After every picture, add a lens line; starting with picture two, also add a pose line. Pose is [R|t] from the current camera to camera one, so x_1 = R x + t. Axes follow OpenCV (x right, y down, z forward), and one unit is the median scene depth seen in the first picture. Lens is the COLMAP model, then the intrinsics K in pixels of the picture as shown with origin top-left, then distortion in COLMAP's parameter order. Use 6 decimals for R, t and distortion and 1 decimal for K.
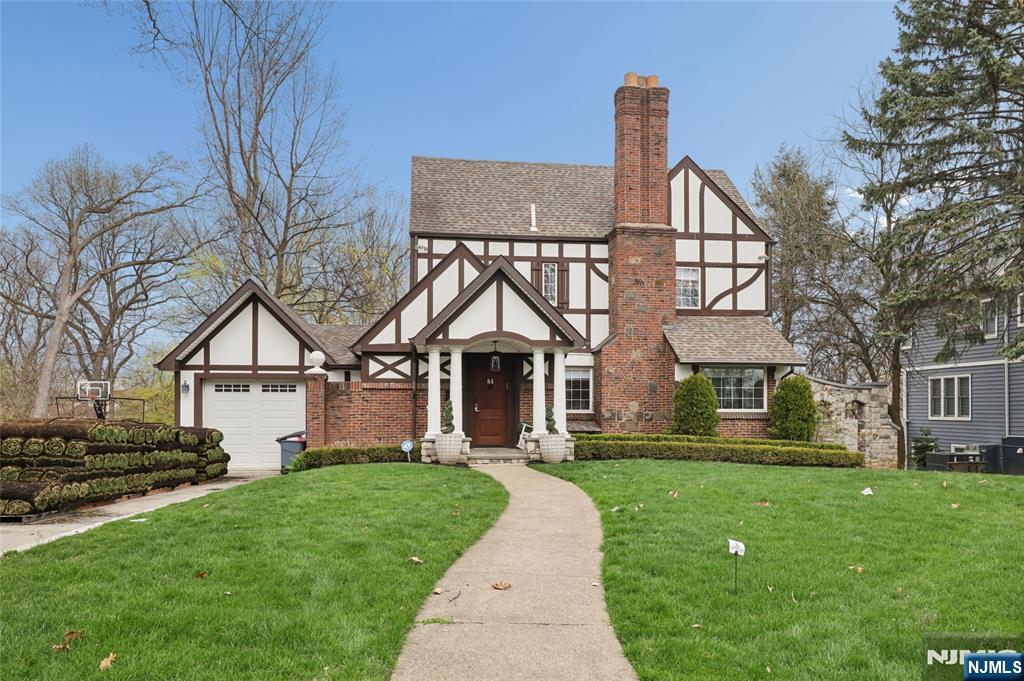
lens RADIAL K [[682.7, 0, 511.3], [0, 682.7, 349.1], [0, 0, 1]] dist [0.009786, -0.000599]
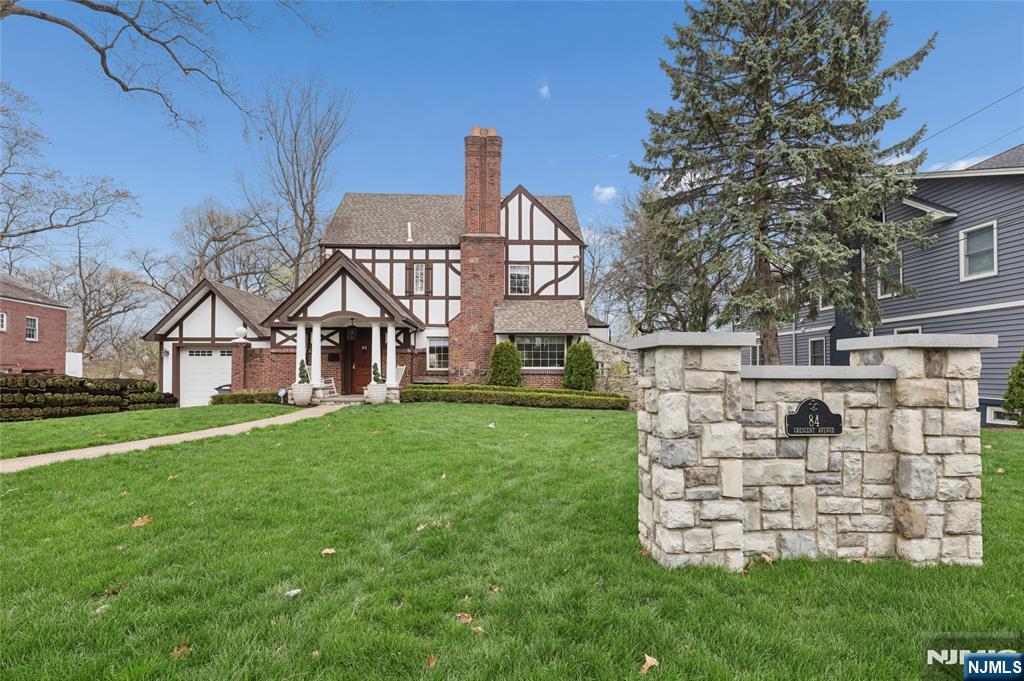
lens RADIAL K [[469.0, 0, 512.5], [0, 469.0, 331.1], [0, 0, 1]] dist [-0.000260, -0.000519]
pose [[0.995917, -0.008575, -0.089869, 0.333833], [0.008564, 0.999963, -0.000517, 0.014780], [0.089870, -0.000255, 0.995953, 0.054676]]
